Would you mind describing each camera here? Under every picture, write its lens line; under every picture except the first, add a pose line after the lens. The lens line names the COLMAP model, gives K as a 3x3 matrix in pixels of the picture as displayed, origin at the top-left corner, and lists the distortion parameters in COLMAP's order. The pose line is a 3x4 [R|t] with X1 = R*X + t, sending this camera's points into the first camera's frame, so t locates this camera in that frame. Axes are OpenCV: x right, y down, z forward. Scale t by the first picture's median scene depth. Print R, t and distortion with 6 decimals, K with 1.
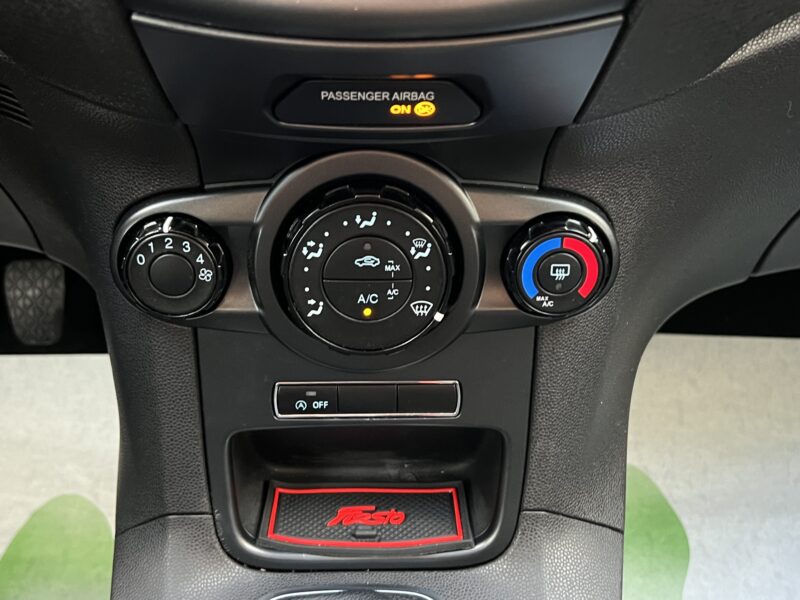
lens RADIAL K [[906.8, 0, 390.4], [0, 906.8, 322.1], [0, 0, 1]] dist [0.048977, 0.000000]
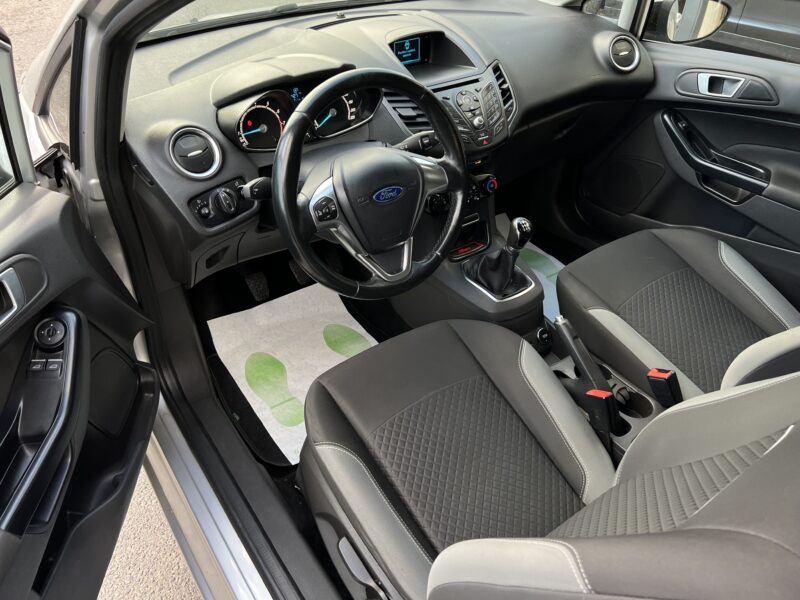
lens RADIAL K [[596.8, 0, 382.3], [0, 596.8, 303.4], [0, 0, 1]] dist [0.059461, -0.041826]
pose [[0.840872, -0.341669, 0.419759, -2.286823], [0.365045, 0.930621, 0.026226, 0.292402], [-0.399597, 0.131178, 0.907257, -2.119989]]
